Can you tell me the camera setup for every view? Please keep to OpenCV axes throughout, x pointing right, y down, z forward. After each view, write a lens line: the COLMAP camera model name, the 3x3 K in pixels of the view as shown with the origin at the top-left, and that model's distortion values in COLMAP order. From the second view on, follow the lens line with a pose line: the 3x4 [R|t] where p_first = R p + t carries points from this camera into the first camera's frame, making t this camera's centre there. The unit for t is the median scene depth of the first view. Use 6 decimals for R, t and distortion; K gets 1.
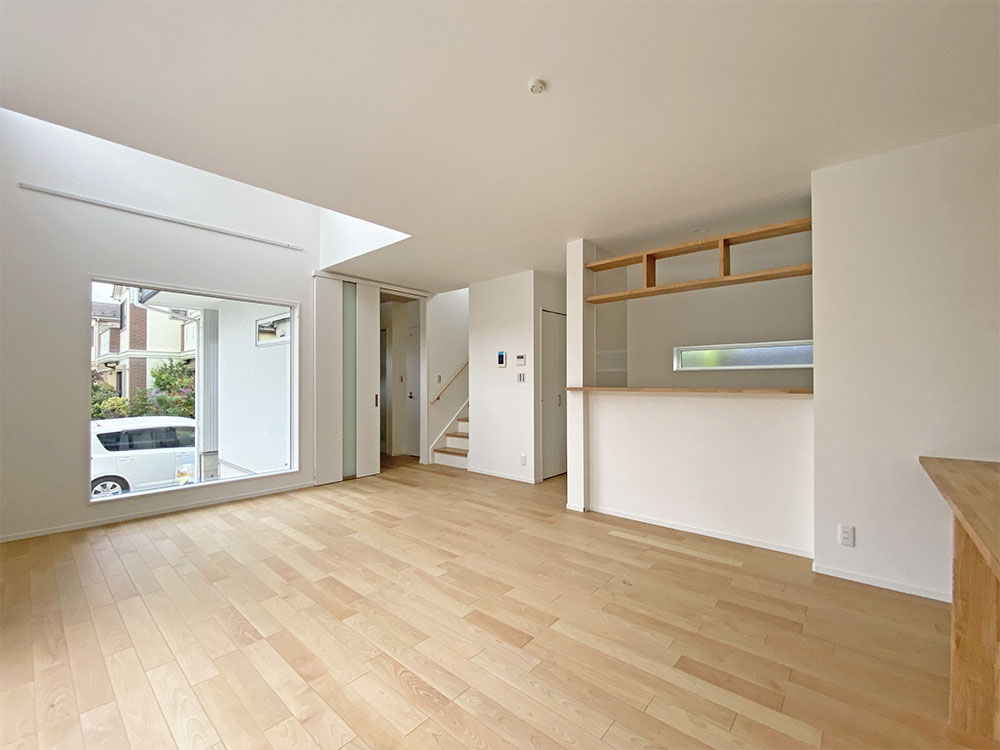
lens RADIAL K [[421.8, 0, 496.9], [0, 421.8, 374.6], [0, 0, 1]] dist [-0.001867, -0.002479]
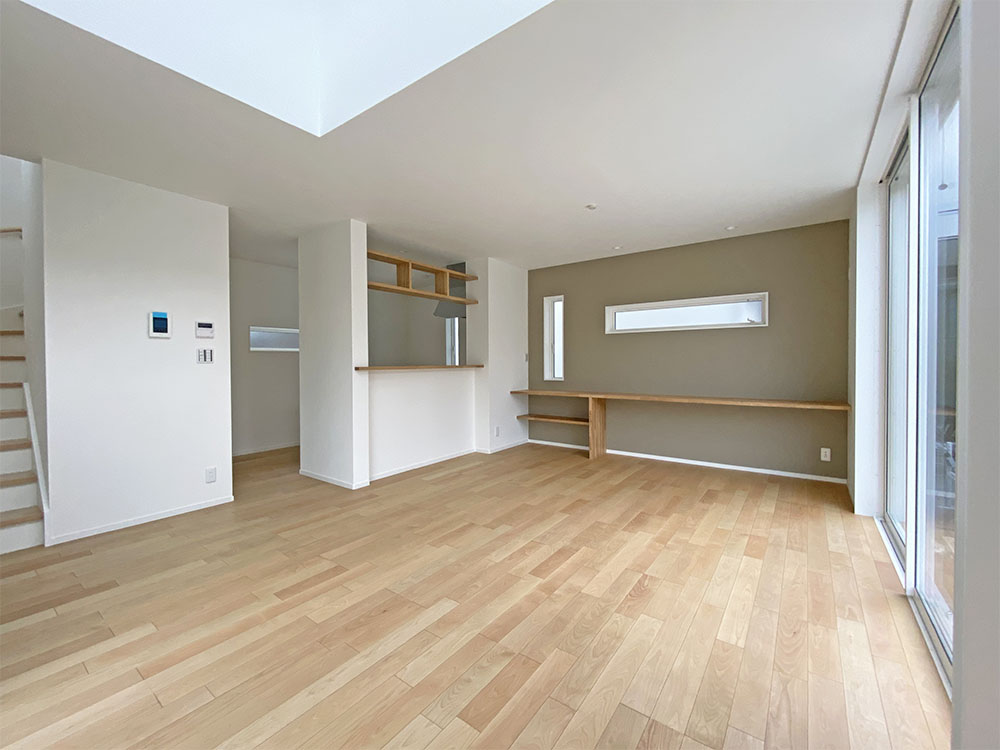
lens RADIAL K [[414.1, 0, 495.3], [0, 414.1, 370.7], [0, 0, 1]] dist [-0.001040, 0.000050]
pose [[-0.082383, -0.018712, 0.996425, -0.657134], [-0.012642, 0.999763, 0.017729, 0.013656], [-0.996521, -0.011137, -0.082600, 0.595272]]
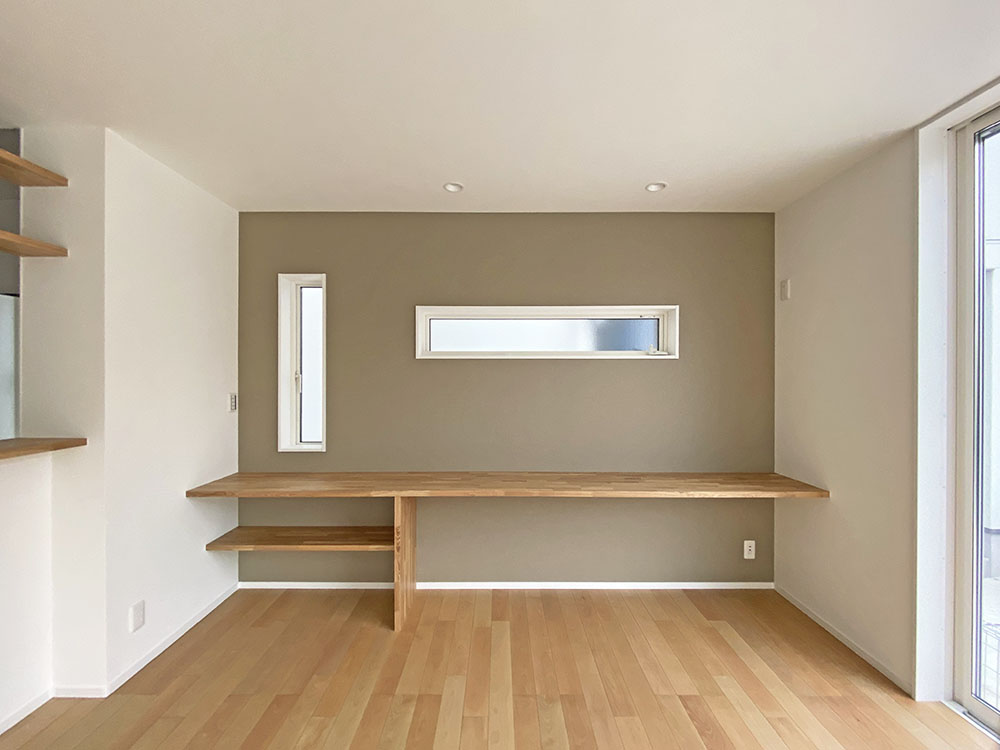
lens RADIAL K [[414.9, 0, 500.8], [0, 414.9, 375.6], [0, 0, 1]] dist [-0.001483, -0.000170]
pose [[-0.663275, 0.000099, 0.748375, -0.106918], [-0.014715, 0.999805, -0.013174, -0.036887], [-0.748231, -0.019750, -0.663145, 0.506827]]
